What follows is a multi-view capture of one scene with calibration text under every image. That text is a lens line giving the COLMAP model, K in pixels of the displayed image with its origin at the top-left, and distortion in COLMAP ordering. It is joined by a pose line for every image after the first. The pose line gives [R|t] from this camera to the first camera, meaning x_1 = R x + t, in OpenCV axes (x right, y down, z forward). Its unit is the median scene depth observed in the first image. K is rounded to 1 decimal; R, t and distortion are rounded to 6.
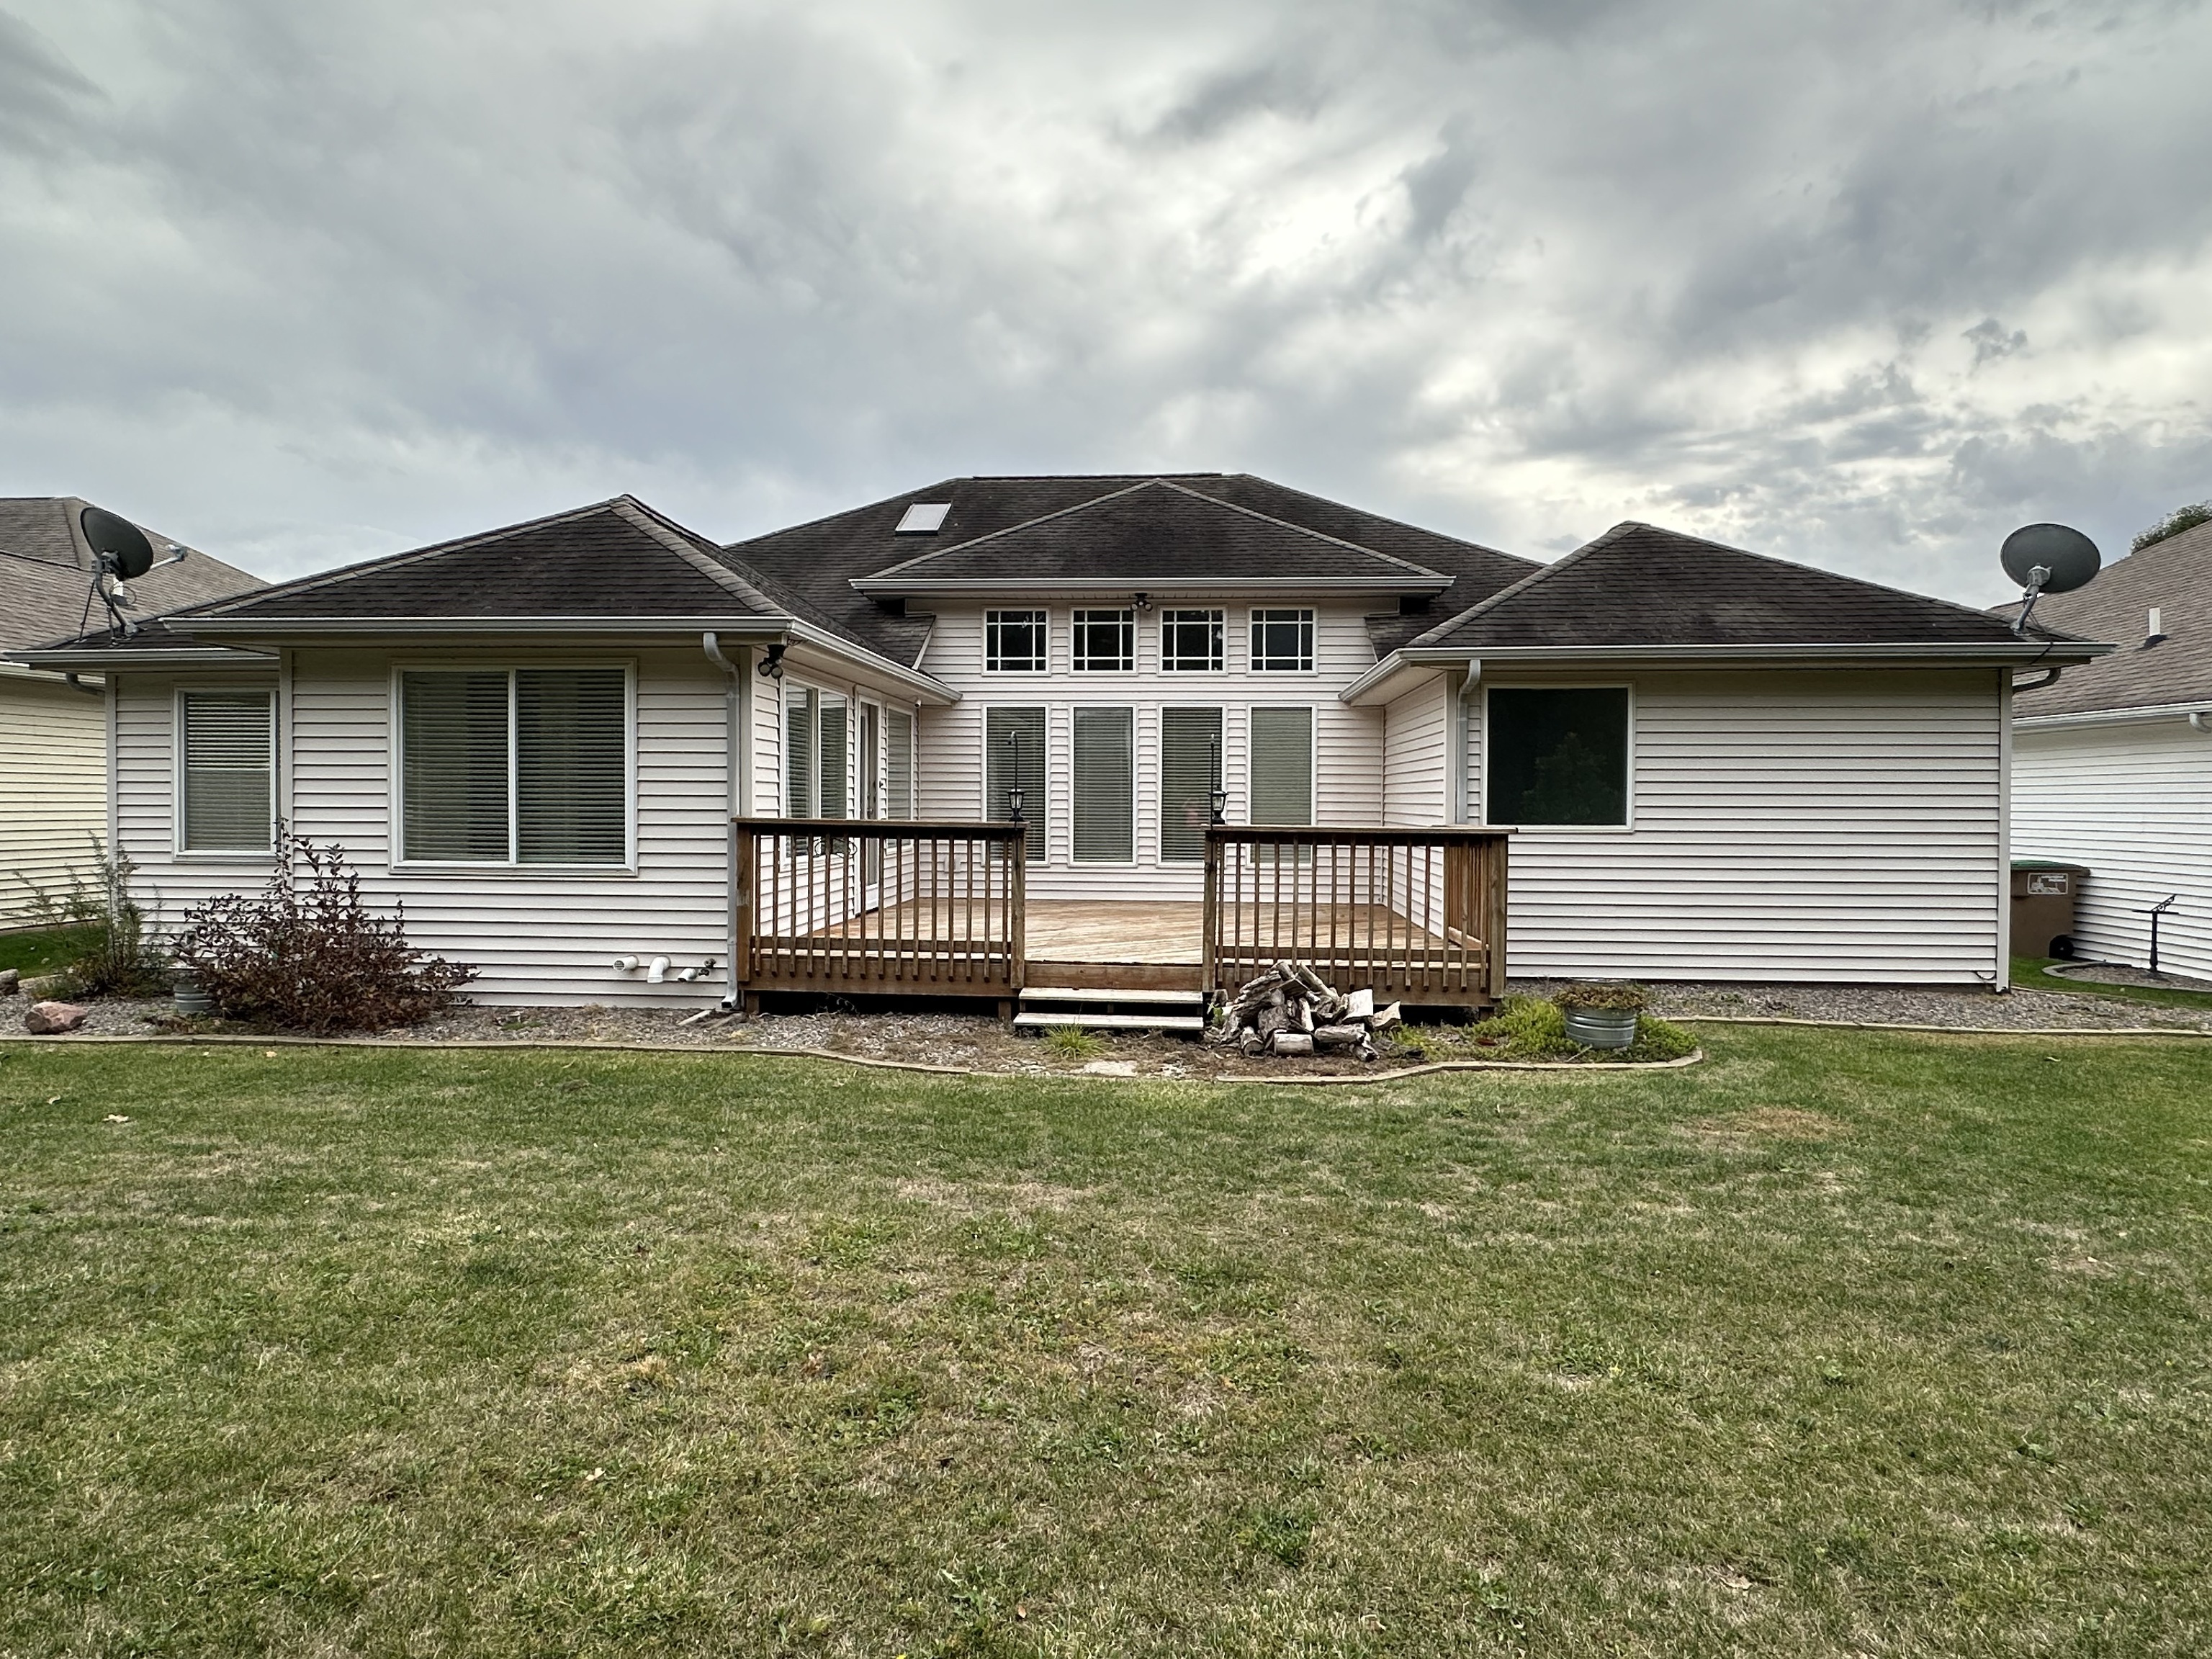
lens RADIAL K [[1304.3, 0, 1107.8], [0, 1304.3, 836.6], [0, 0, 1]] dist [0.006470, -0.001253]
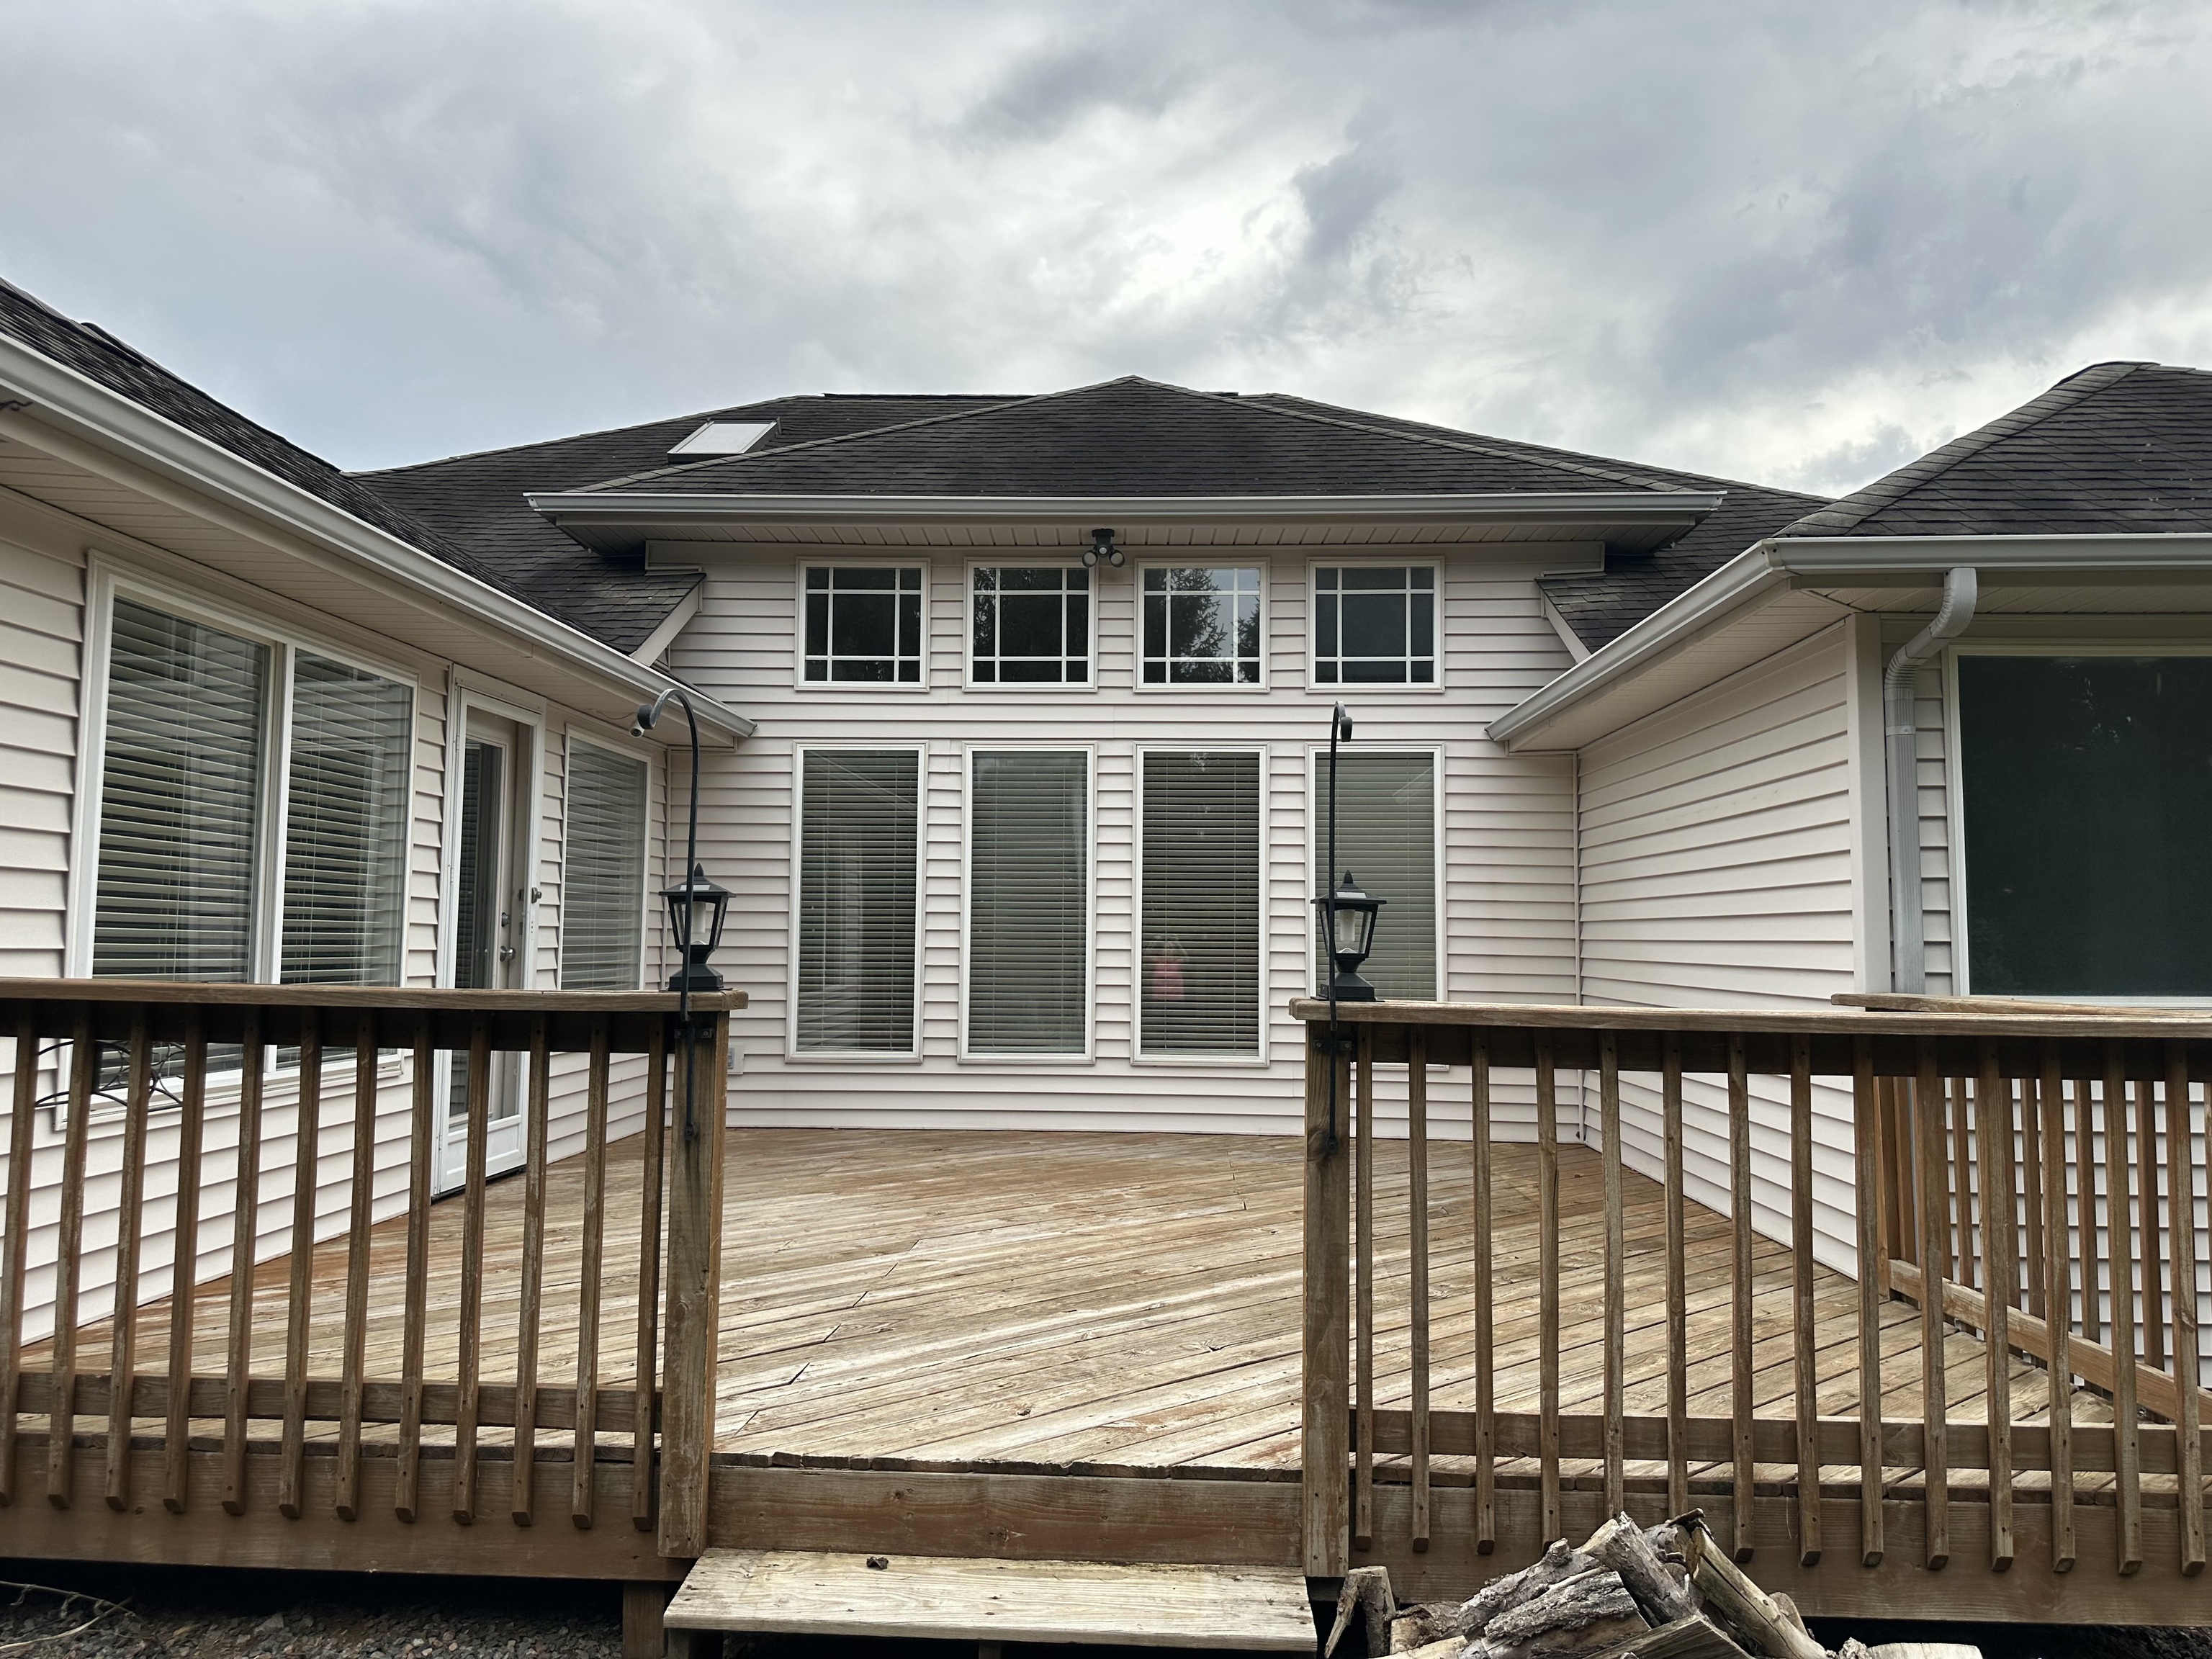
lens RADIAL K [[1564.3, 0, 1100.8], [0, 1564.3, 831.6], [0, 0, 1]] dist [0.043107, -0.041498]
pose [[0.999709, 0.005516, 0.023471, 0.010472], [-0.003239, 0.995377, -0.095990, -0.008296], [-0.023892, 0.095886, 0.995106, 0.389392]]
